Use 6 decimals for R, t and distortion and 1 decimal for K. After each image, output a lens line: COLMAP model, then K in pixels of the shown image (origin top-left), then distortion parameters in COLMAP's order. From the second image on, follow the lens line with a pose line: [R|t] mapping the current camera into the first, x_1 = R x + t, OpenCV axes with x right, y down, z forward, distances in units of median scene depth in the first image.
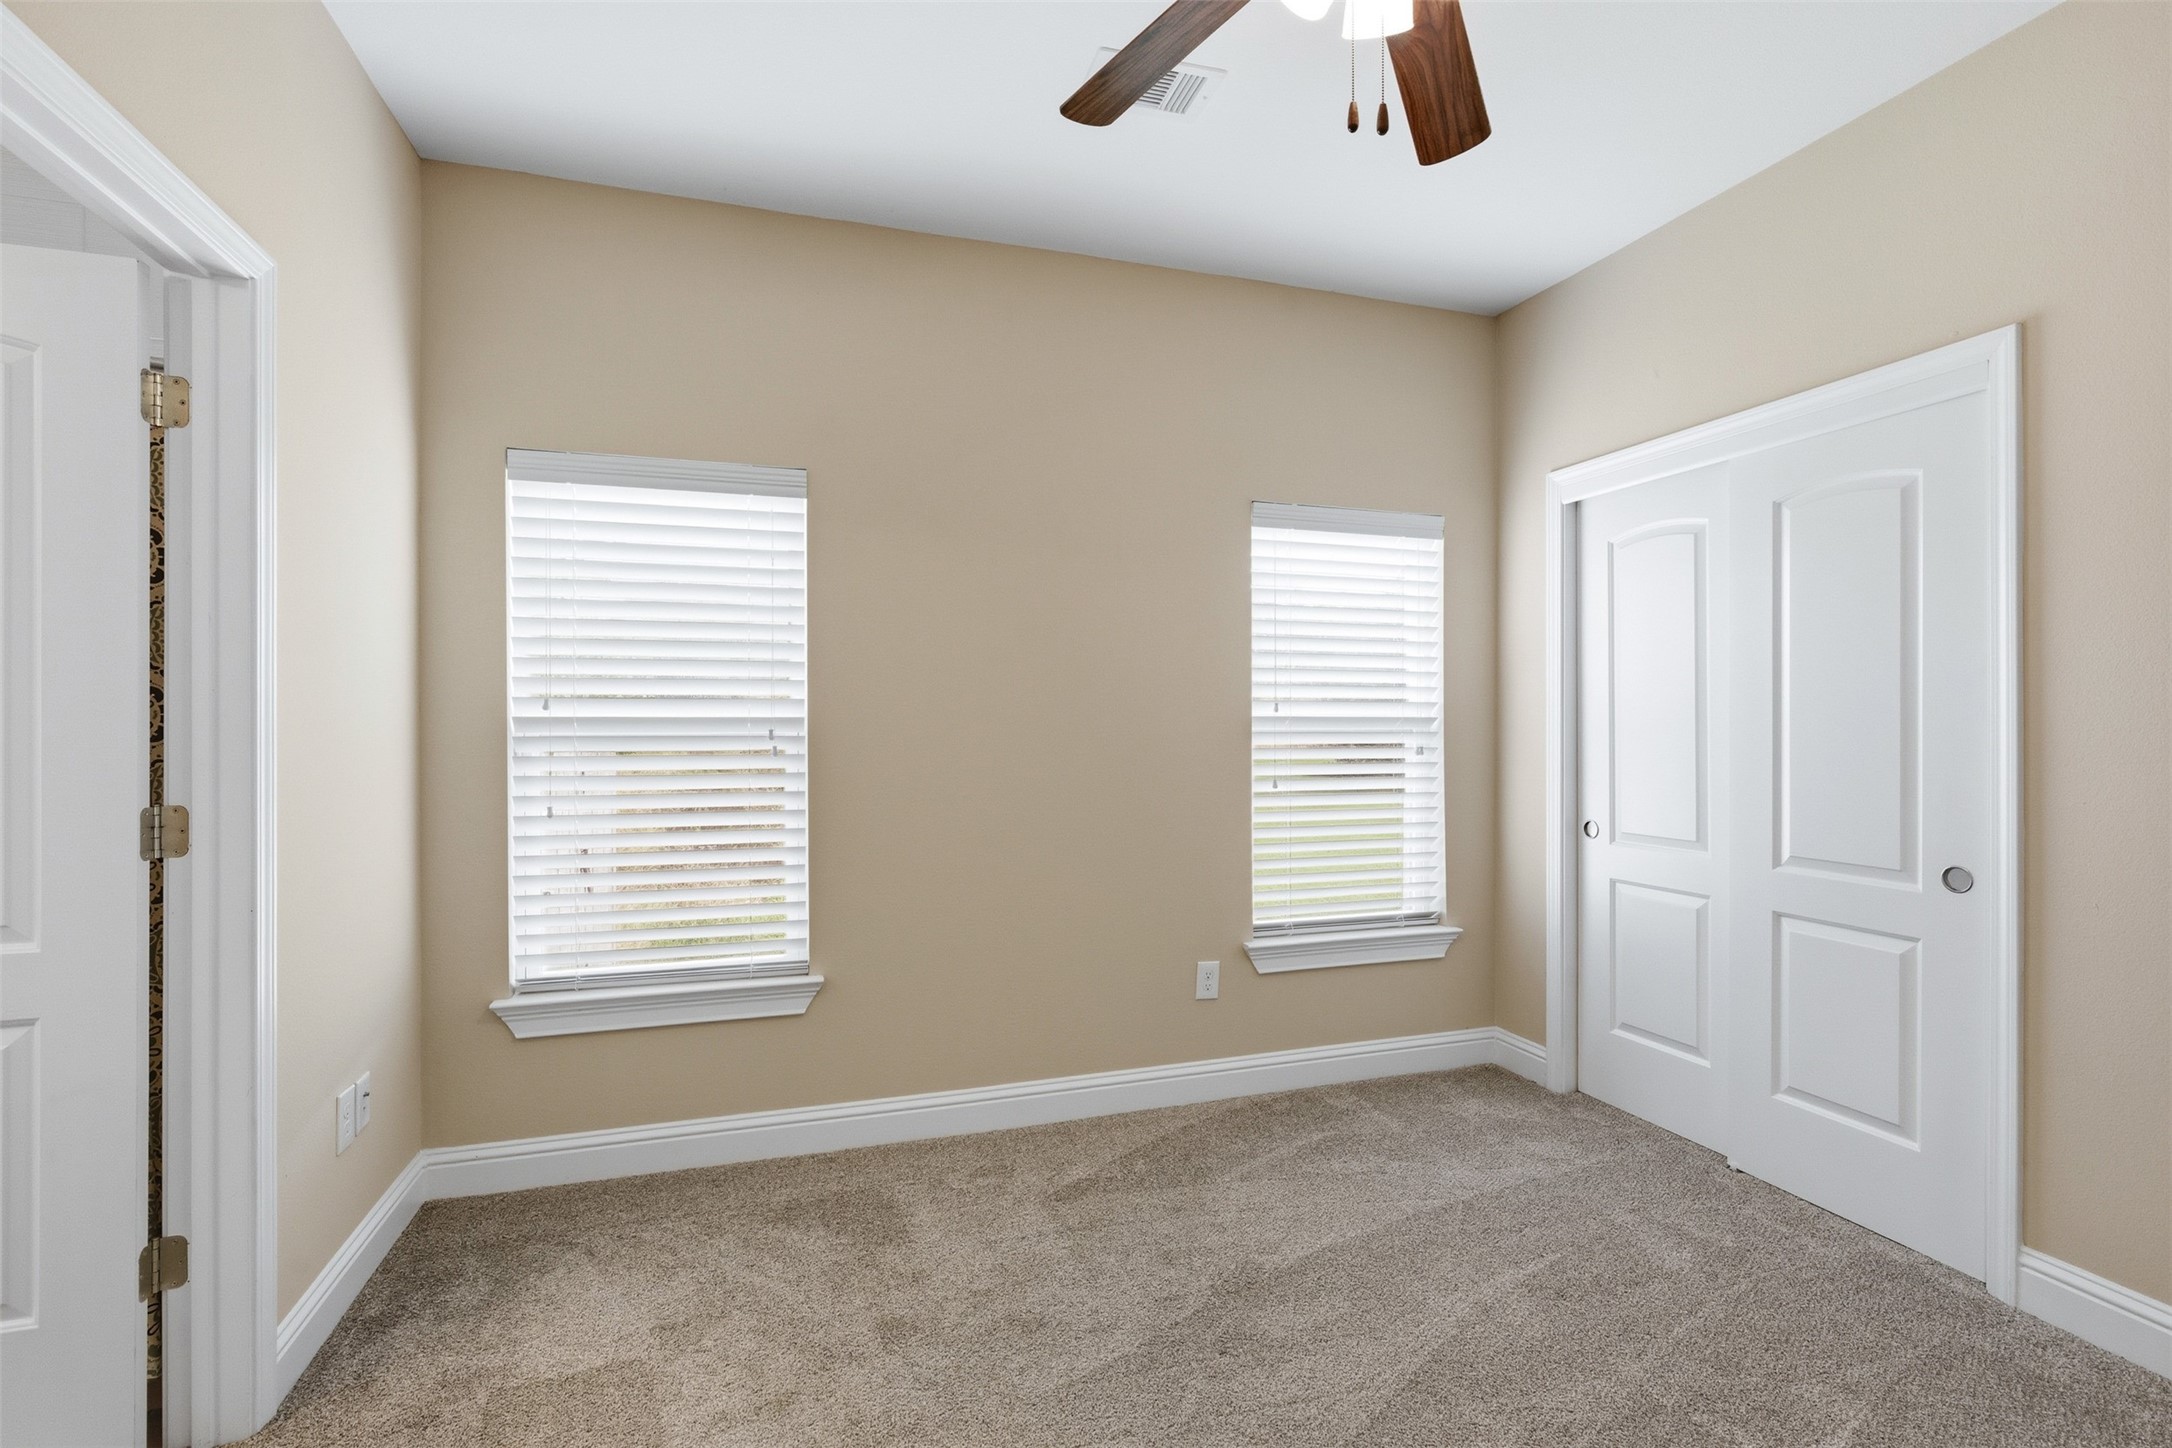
lens RADIAL K [[998.5, 0, 1076.3], [0, 998.5, 718.3], [0, 0, 1]] dist [0.001120, 0.000610]
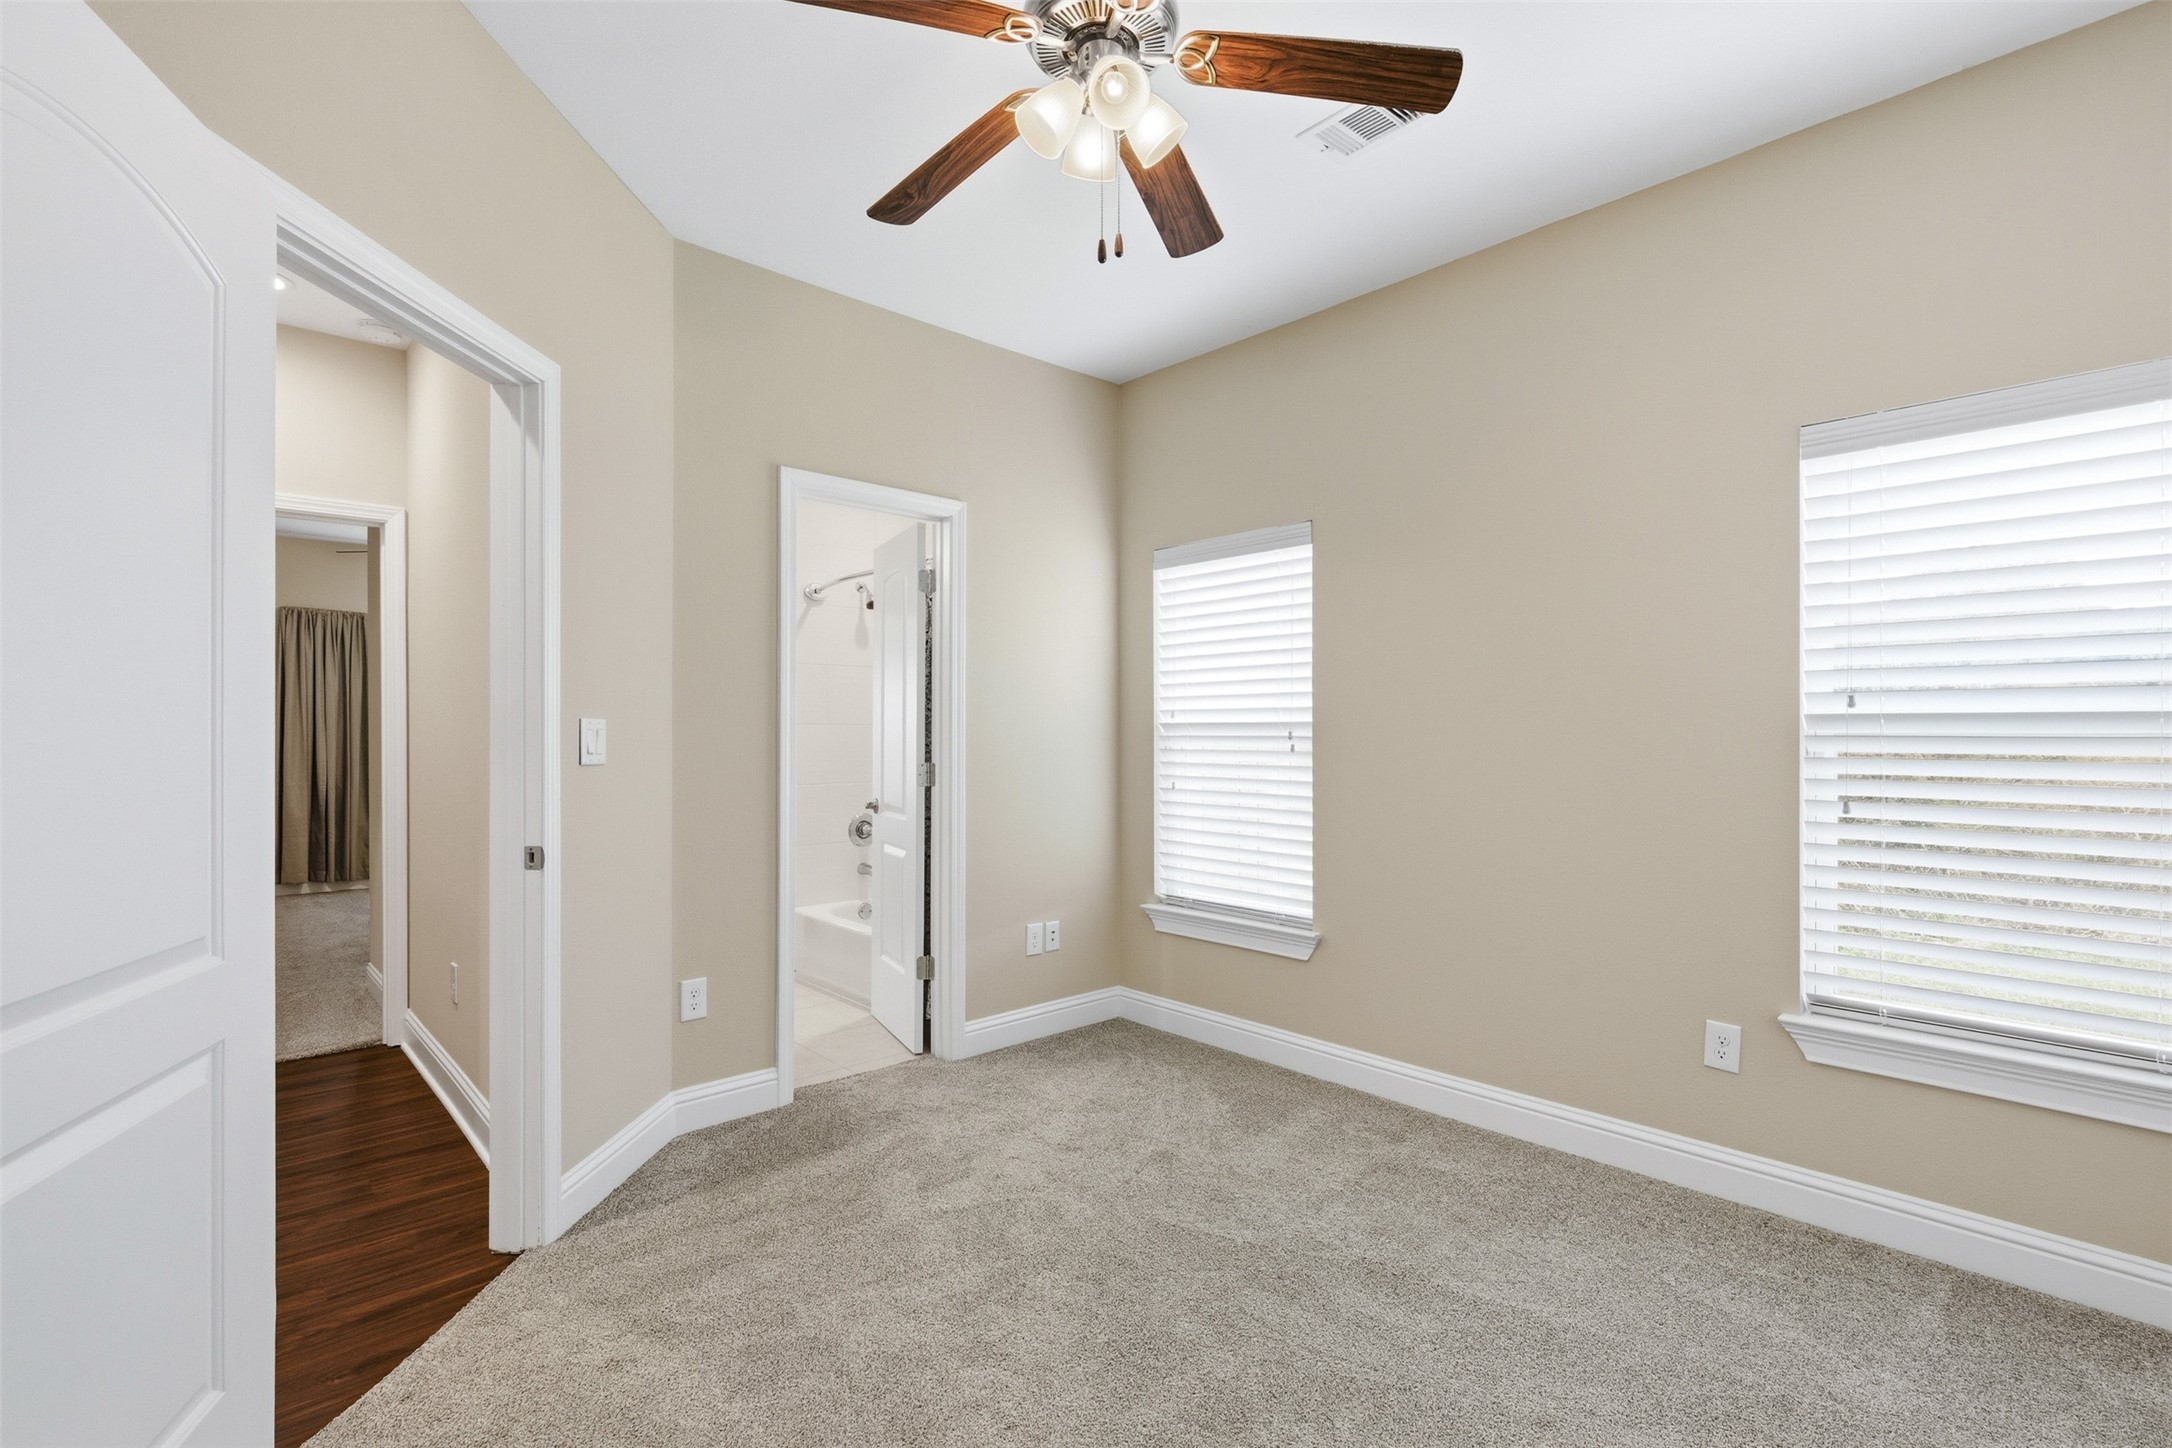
lens RADIAL K [[998.5, 0, 1076.3], [0, 998.5, 718.3], [0, 0, 1]] dist [0.001120, 0.000610]
pose [[0.405912, -0.009559, -0.913862, 0.718154], [0.011430, 0.999920, -0.005383, -0.001563], [0.913841, -0.008261, 0.405989, 0.226623]]
